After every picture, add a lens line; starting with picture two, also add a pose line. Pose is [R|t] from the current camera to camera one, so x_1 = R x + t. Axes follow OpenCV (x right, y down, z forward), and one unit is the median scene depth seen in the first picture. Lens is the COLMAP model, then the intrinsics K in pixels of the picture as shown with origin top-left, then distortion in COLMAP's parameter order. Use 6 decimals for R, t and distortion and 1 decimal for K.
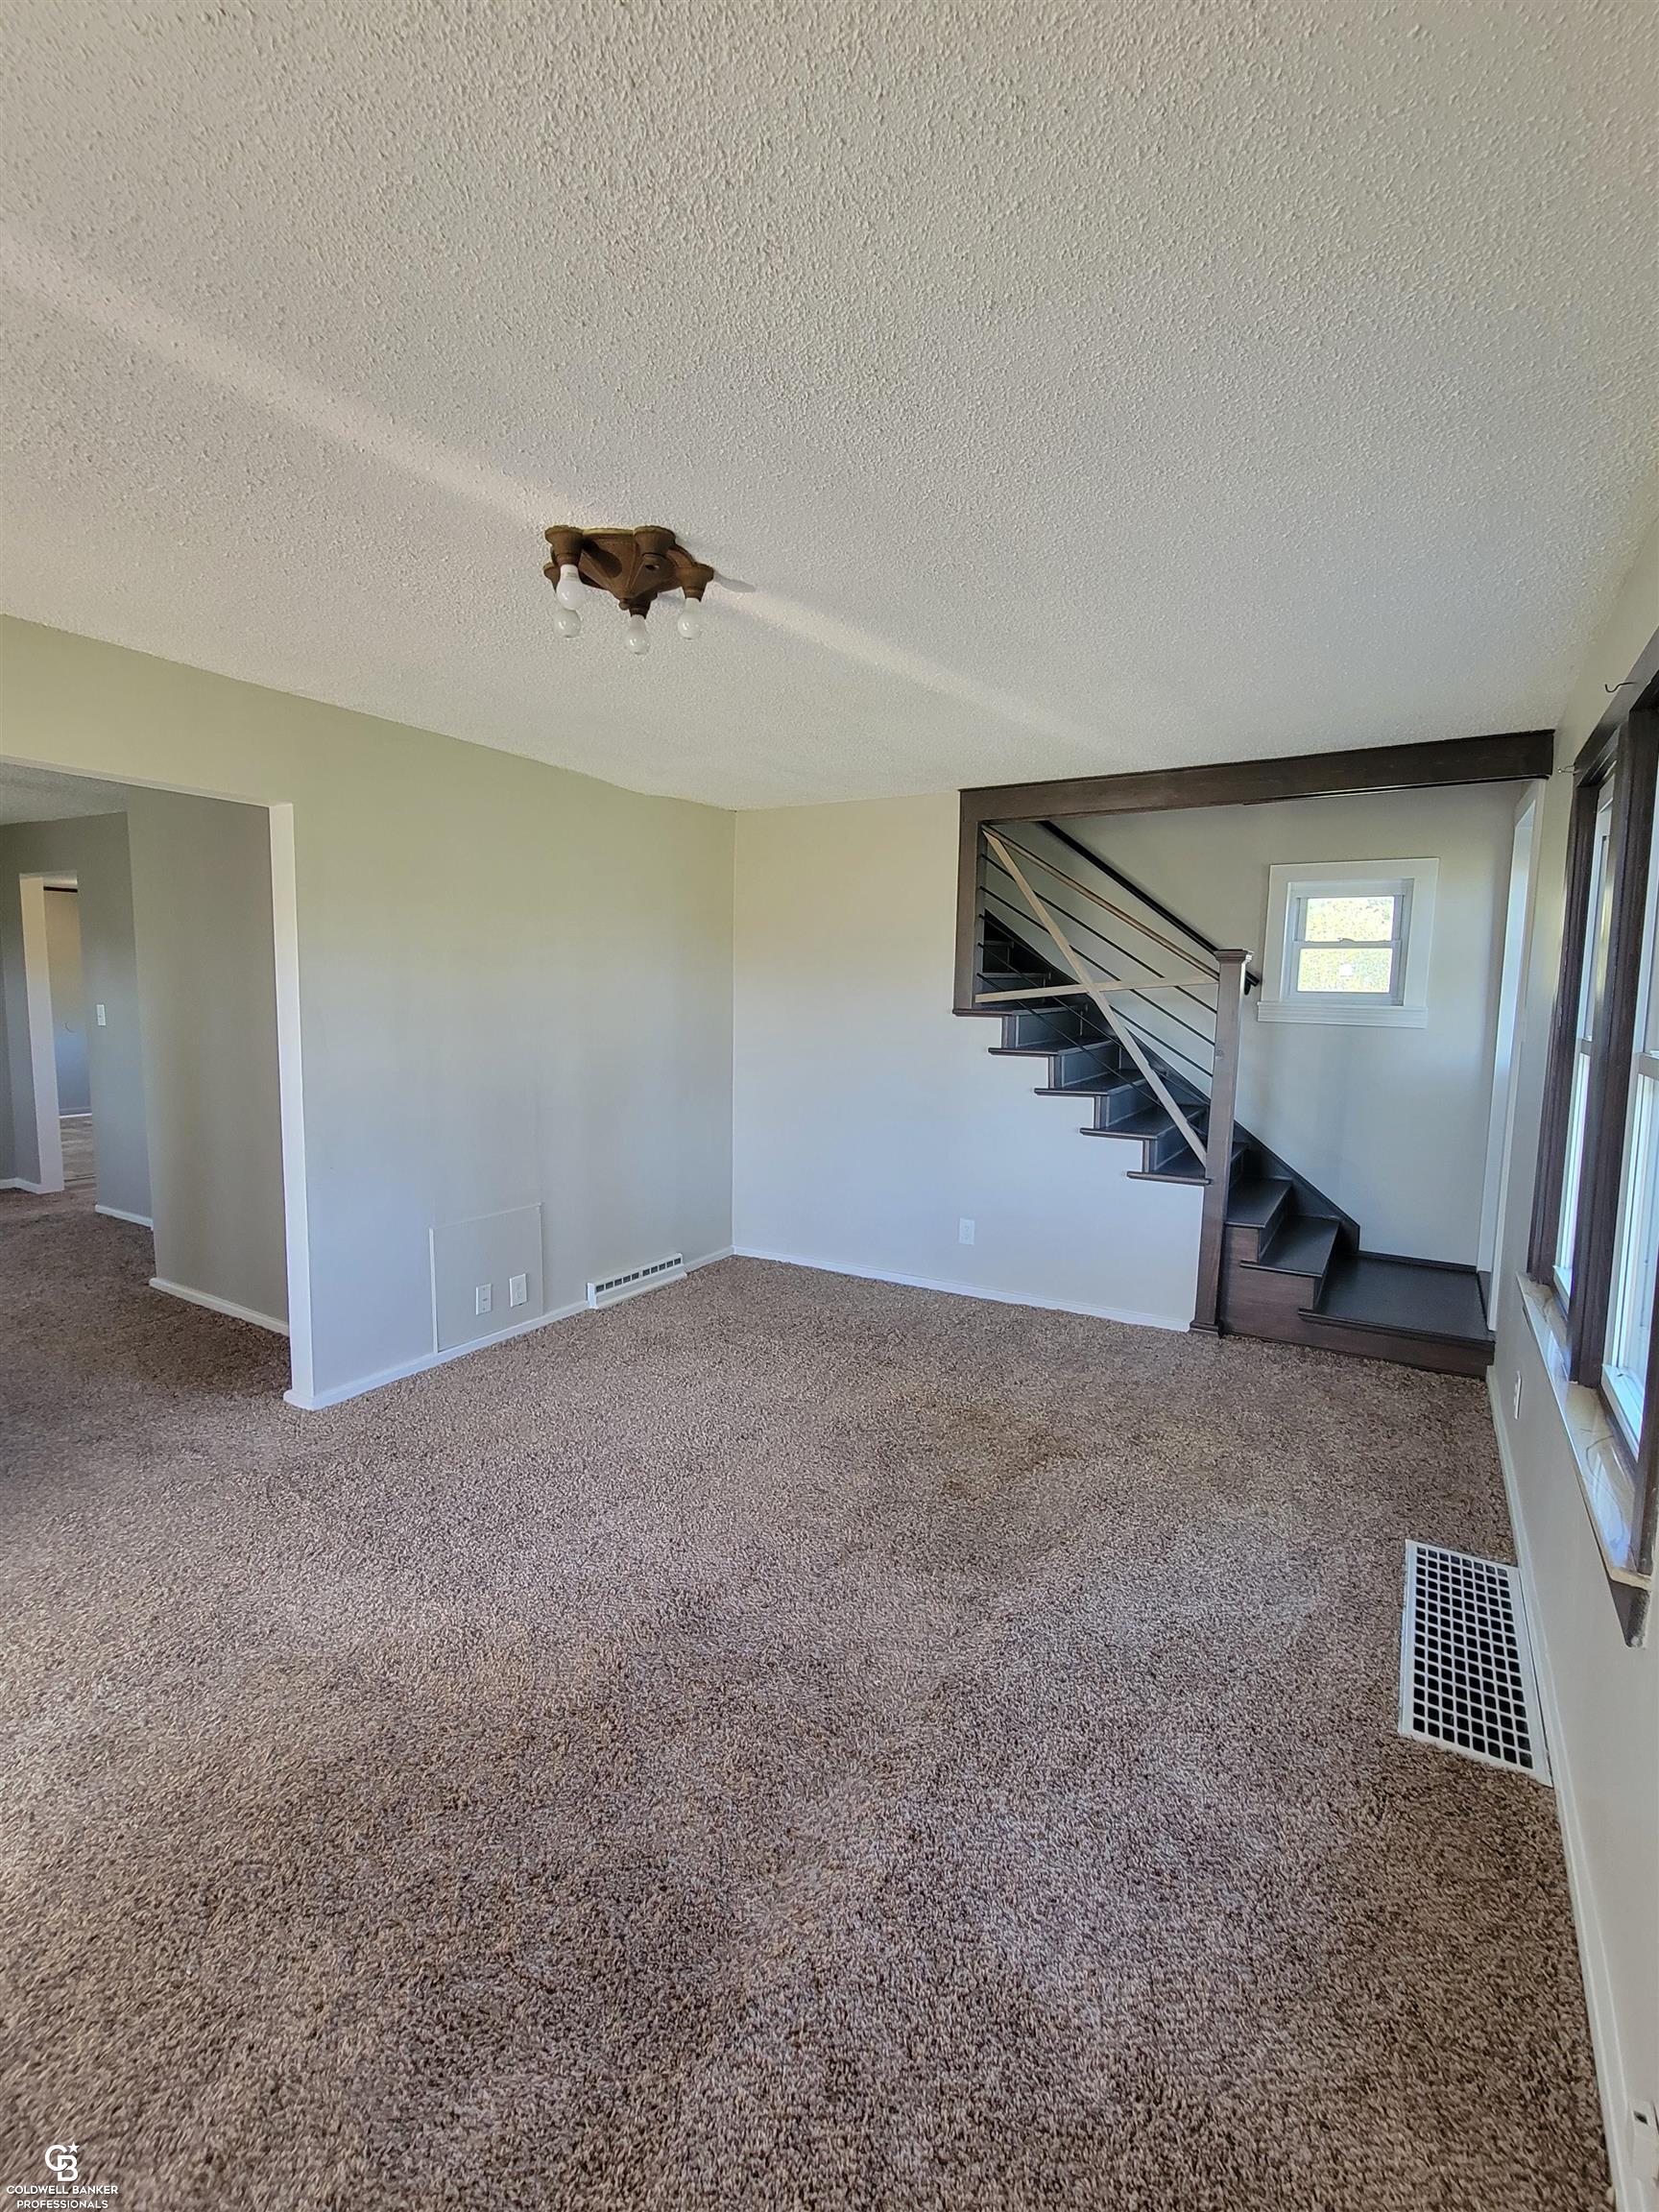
lens RADIAL K [[967.5, 0, 838.0], [0, 967.5, 1100.0], [0, 0, 1]] dist [-0.006103, -0.001116]
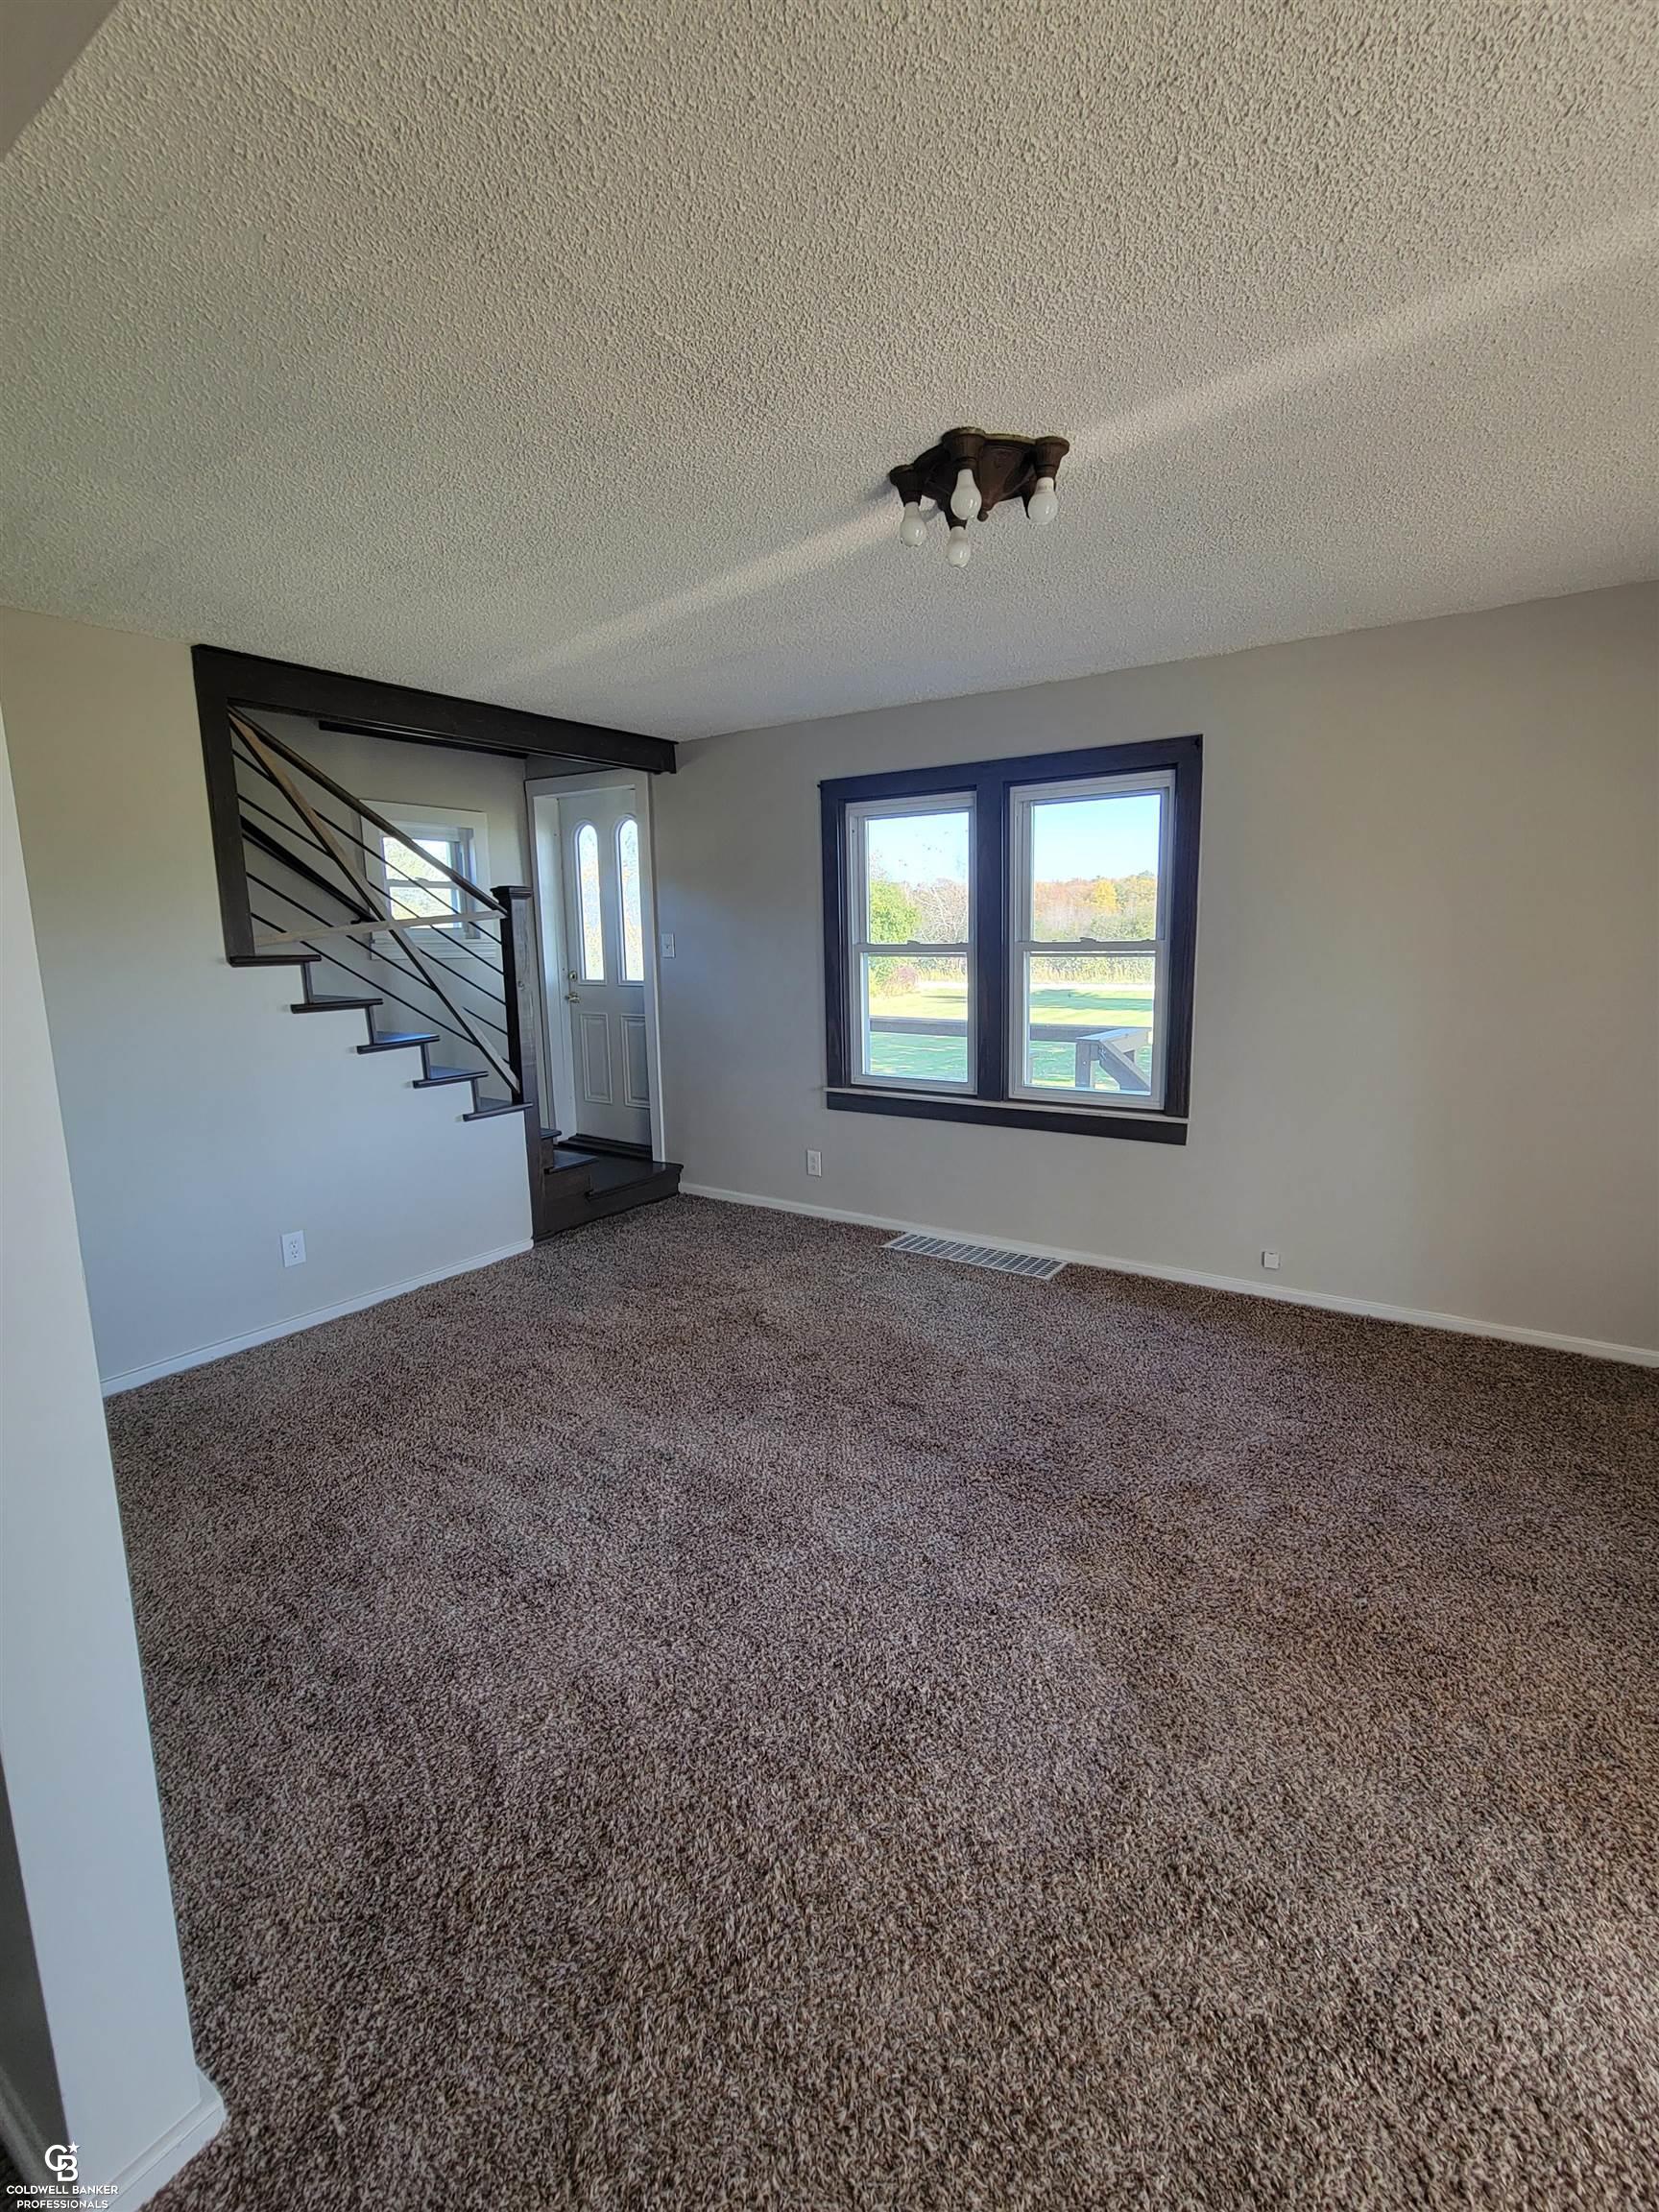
lens RADIAL K [[967.5, 0, 837.5], [0, 967.5, 1098.1], [0, 0, 1]] dist [-0.006103, -0.001116]
pose [[0.070133, -0.183396, 0.980534, -0.620836], [0.132870, 0.975913, 0.173028, -0.060558], [-0.988649, 0.118149, 0.092812, 0.536962]]
